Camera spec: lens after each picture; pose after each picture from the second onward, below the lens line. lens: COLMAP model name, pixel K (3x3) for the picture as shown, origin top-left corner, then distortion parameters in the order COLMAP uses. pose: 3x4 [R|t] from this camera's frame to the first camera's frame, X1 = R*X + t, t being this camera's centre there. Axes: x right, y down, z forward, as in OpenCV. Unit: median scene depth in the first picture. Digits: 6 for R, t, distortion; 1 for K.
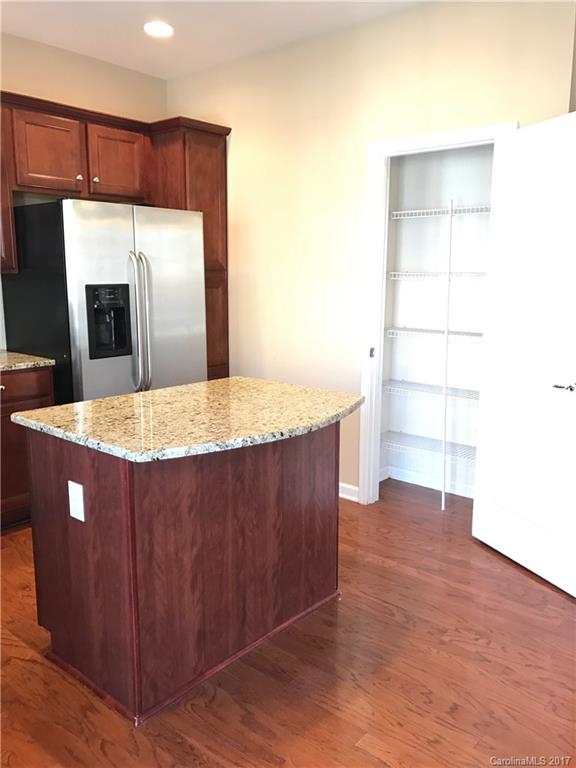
lens RADIAL K [[613.8, 0, 288.0], [0, 613.8, 384.0], [0, 0, 1]] dist [0.006282, -0.011975]
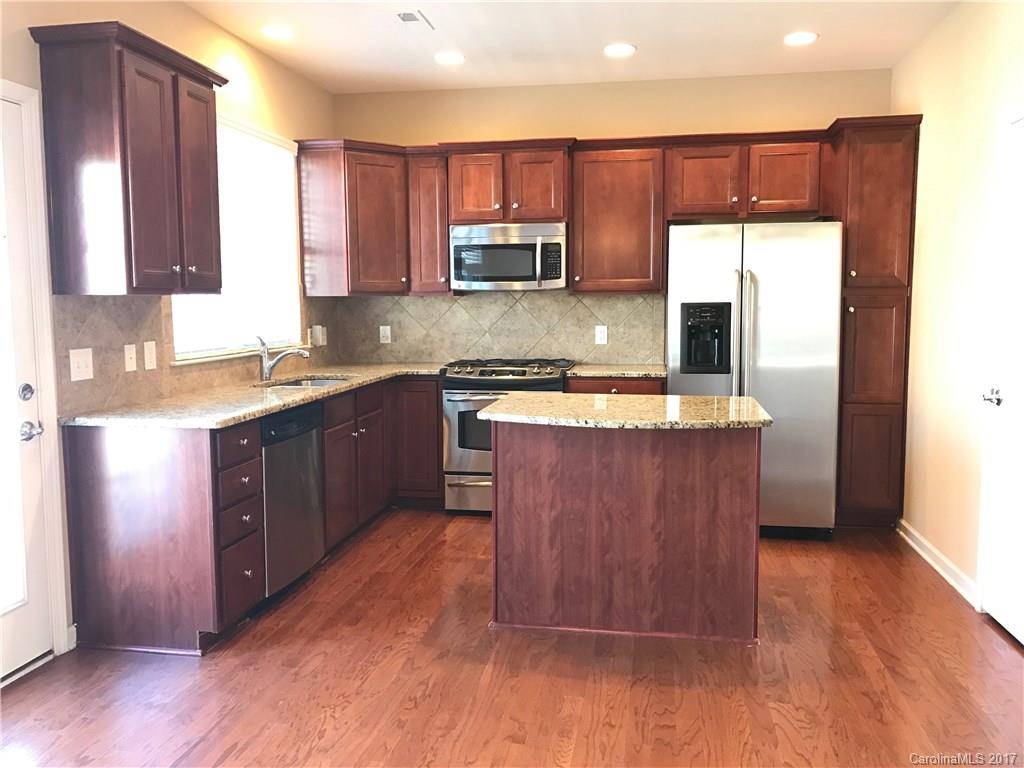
lens RADIAL K [[818.4, 0, 512.4], [0, 818.4, 365.9], [0, 0, 1]] dist [0.006282, -0.011975]
pose [[0.519568, 0.061638, -0.852203, 1.091069], [-0.145212, 0.989255, -0.016982, 0.019349], [0.841999, 0.132573, 0.522936, 0.037331]]
